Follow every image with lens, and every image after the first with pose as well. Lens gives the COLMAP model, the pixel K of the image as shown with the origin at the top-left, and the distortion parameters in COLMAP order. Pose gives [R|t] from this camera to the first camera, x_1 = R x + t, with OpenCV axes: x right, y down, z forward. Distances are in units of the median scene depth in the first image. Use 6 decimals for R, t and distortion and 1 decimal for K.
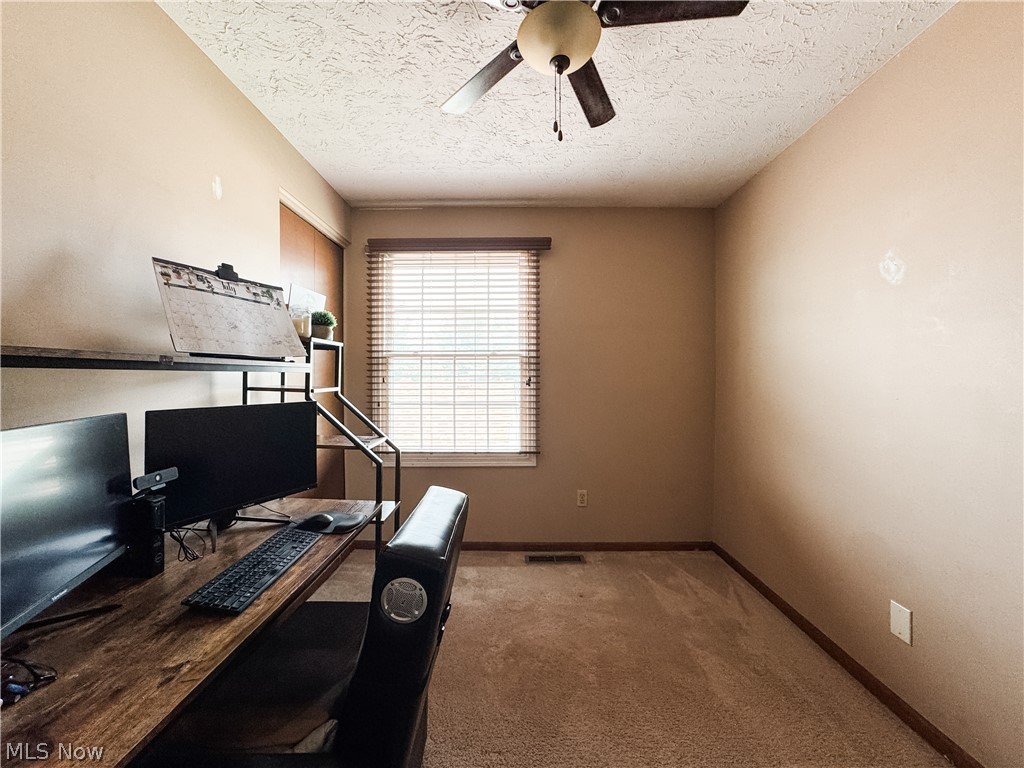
lens RADIAL K [[426.3, 0, 505.9], [0, 426.3, 392.2], [0, 0, 1]] dist [-0.022390, 0.010823]
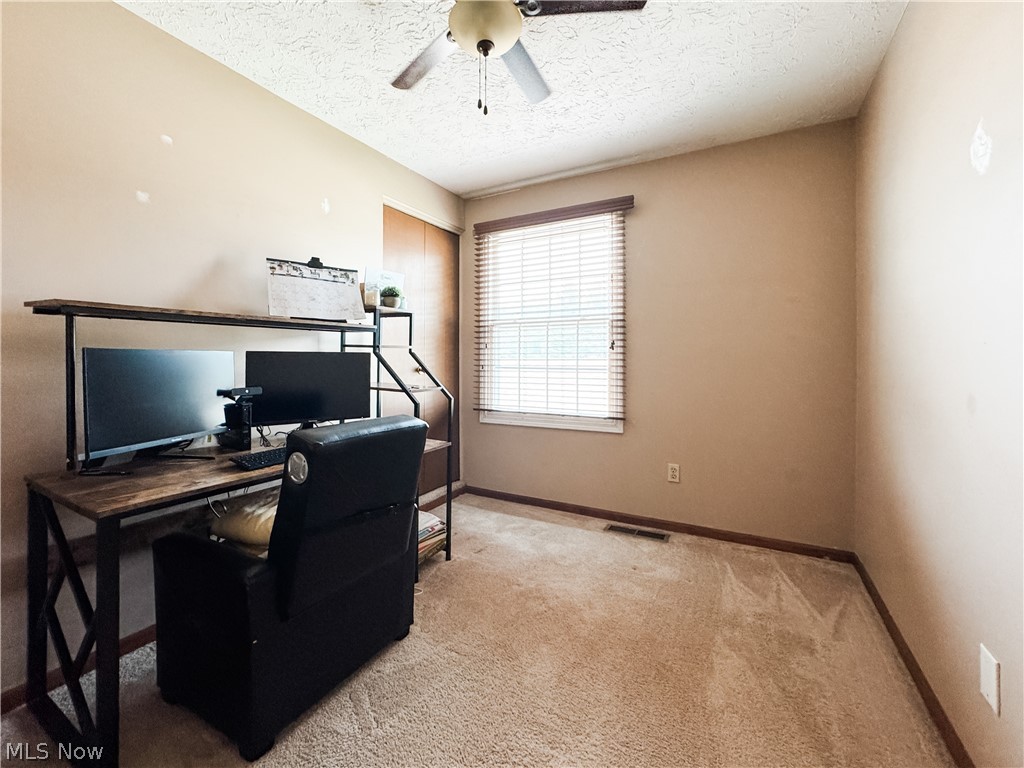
lens RADIAL K [[426.3, 0, 487.2], [0, 426.3, 366.3], [0, 0, 1]] dist [-0.022390, 0.010823]
pose [[0.869682, 0.011814, -0.493472, 0.308059], [-0.018540, 0.999790, -0.008739, 0.040198], [0.493265, 0.016749, 0.869718, 0.010556]]
